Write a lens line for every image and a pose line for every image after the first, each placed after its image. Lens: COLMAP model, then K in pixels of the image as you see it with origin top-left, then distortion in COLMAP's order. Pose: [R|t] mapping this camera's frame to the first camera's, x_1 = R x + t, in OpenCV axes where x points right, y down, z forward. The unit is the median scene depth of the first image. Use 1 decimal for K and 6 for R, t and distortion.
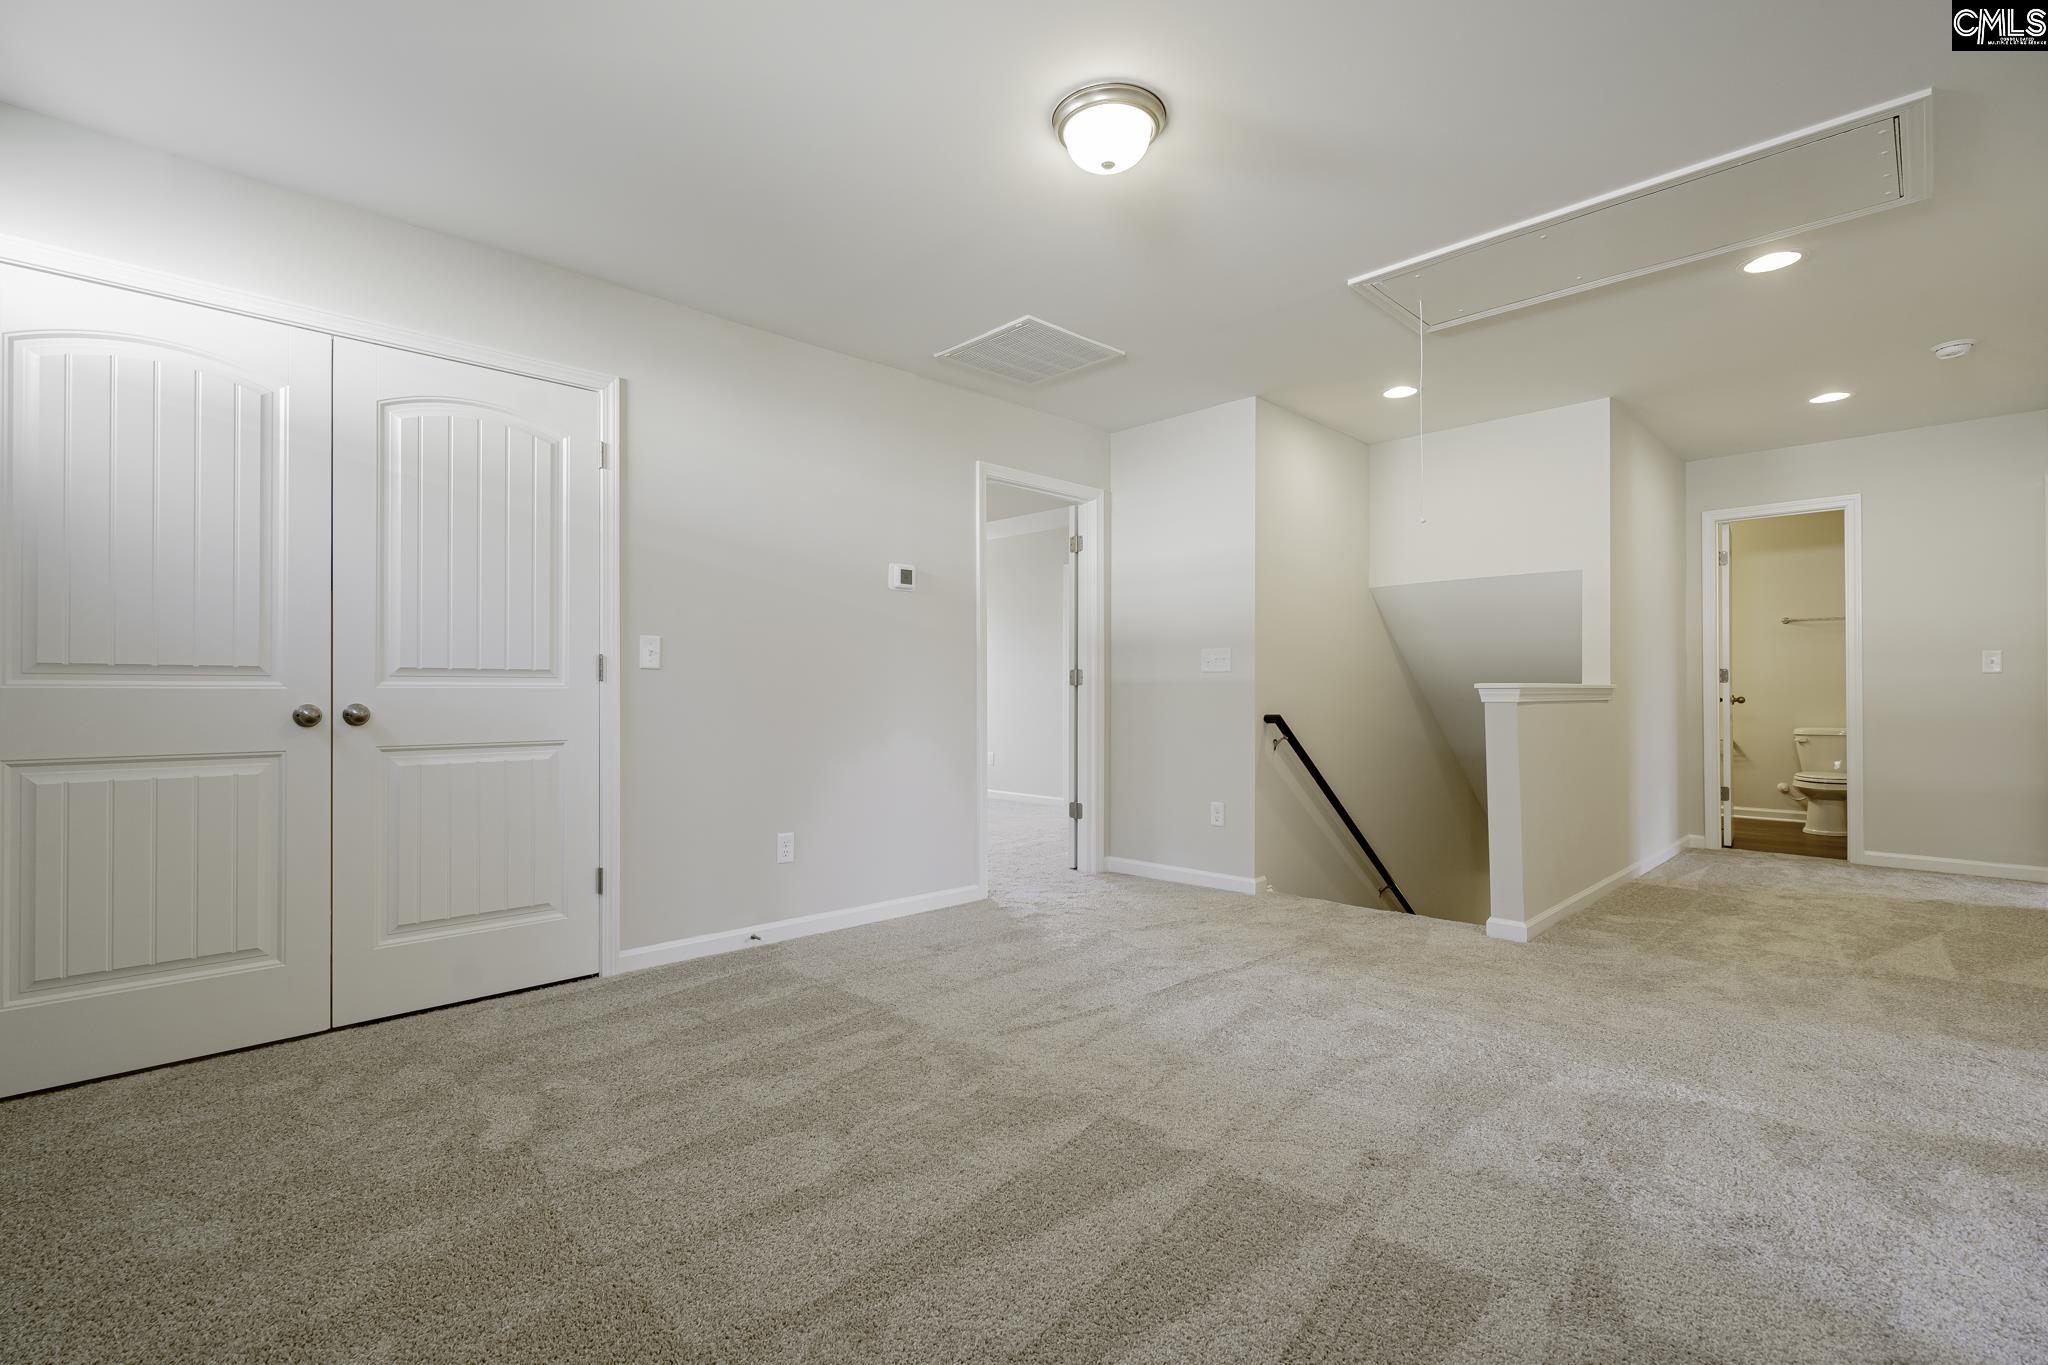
lens RADIAL K [[944.2, 0, 1031.0], [0, 944.2, 694.2], [0, 0, 1]] dist [-0.013487, -0.000075]
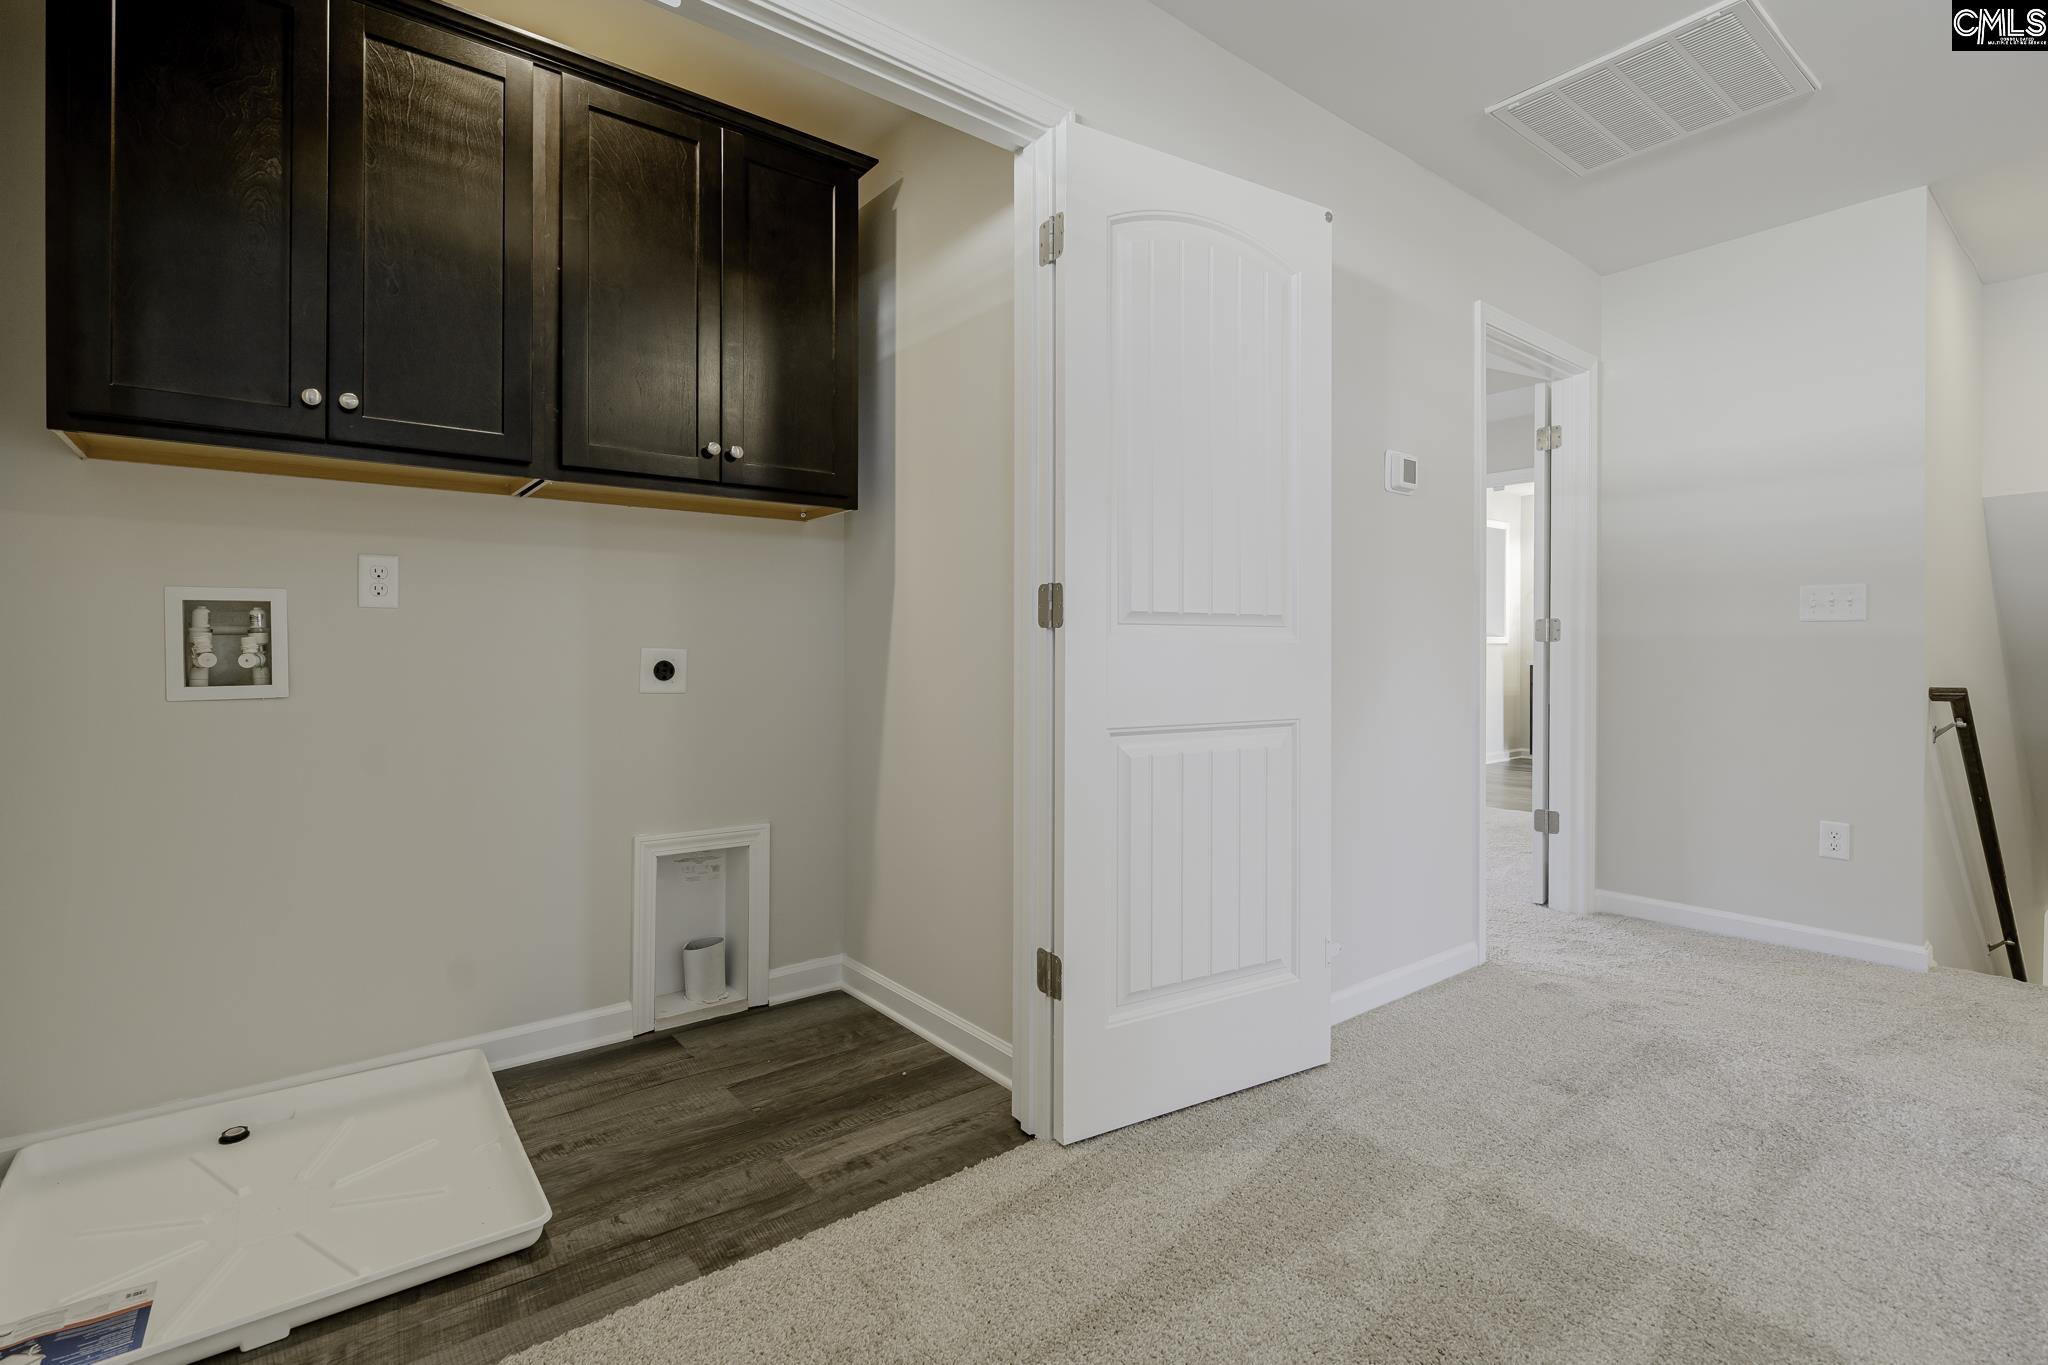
lens RADIAL K [[944.2, 0, 1018.1], [0, 944.2, 660.3], [0, 0, 1]] dist [-0.013487, -0.000075]
pose [[0.992731, 0.006966, -0.120156, -0.286468], [-0.005575, 0.999914, 0.011904, -0.001053], [0.120229, -0.011147, 0.992684, 0.296736]]
